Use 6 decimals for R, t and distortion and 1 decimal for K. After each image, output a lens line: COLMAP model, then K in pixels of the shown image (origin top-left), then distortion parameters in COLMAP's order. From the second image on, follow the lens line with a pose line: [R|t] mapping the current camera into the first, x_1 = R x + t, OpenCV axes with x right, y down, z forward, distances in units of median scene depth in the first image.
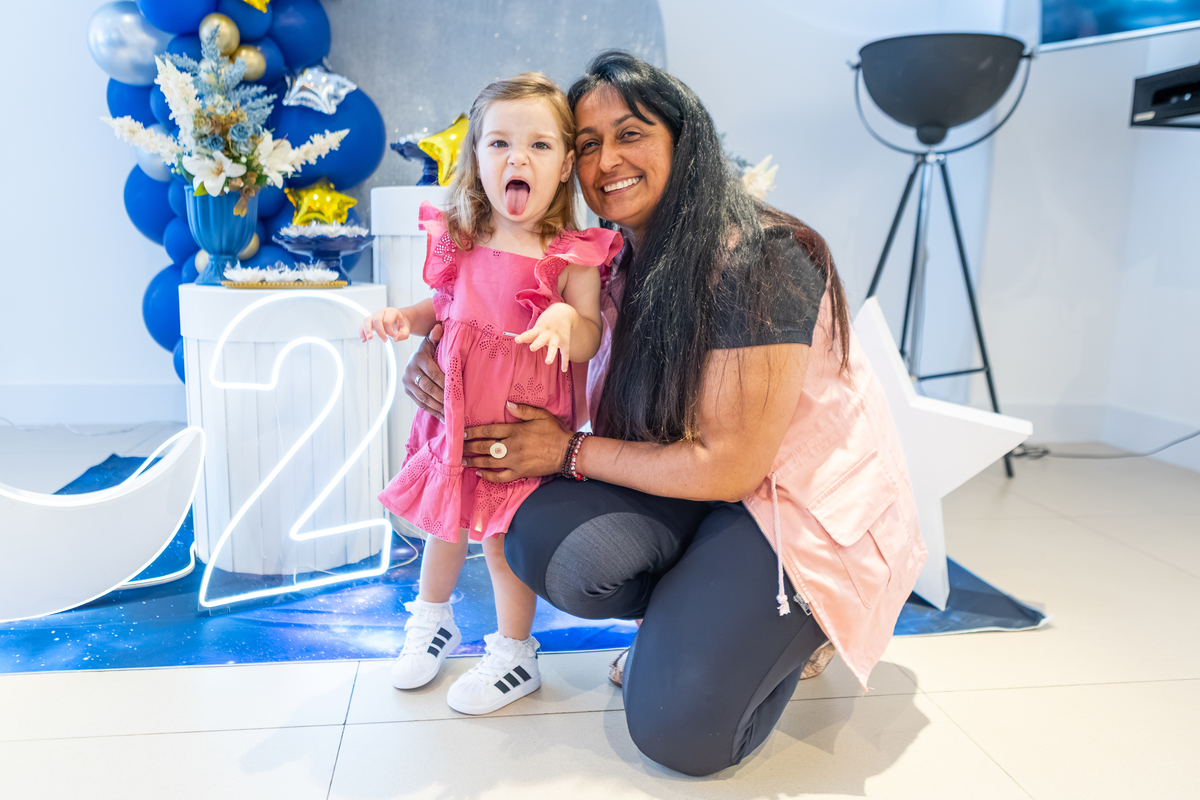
lens RADIAL K [[832.9, 0, 598.0], [0, 832.9, 410.2], [0, 0, 1]] dist [-0.000677, 0.000045]
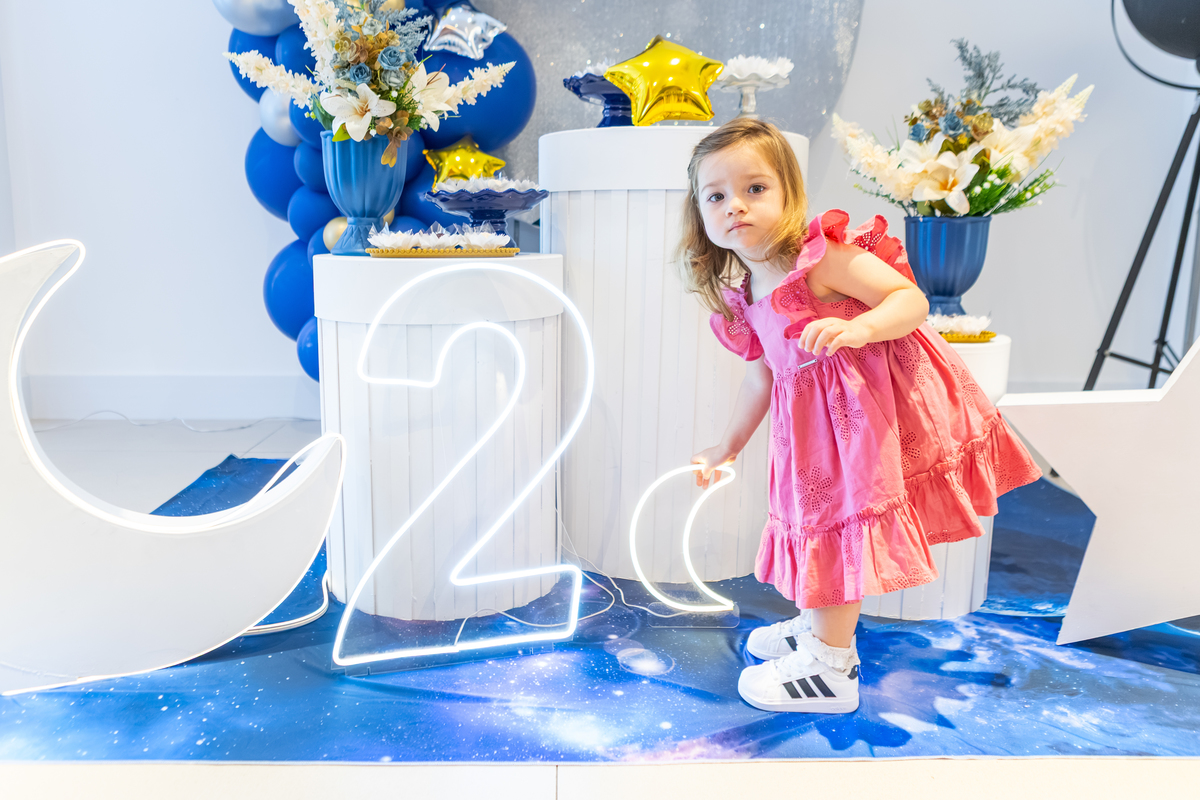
lens RADIAL K [[835.4, 0, 600.0], [0, 835.4, 400.0], [0, 0, 1]] dist [-0.005652, 0.000213]
pose [[0.994322, 0.008656, -0.106064, -0.139884], [-0.008912, 0.999958, -0.001938, -0.010549], [0.106043, 0.002872, 0.994357, 0.226129]]
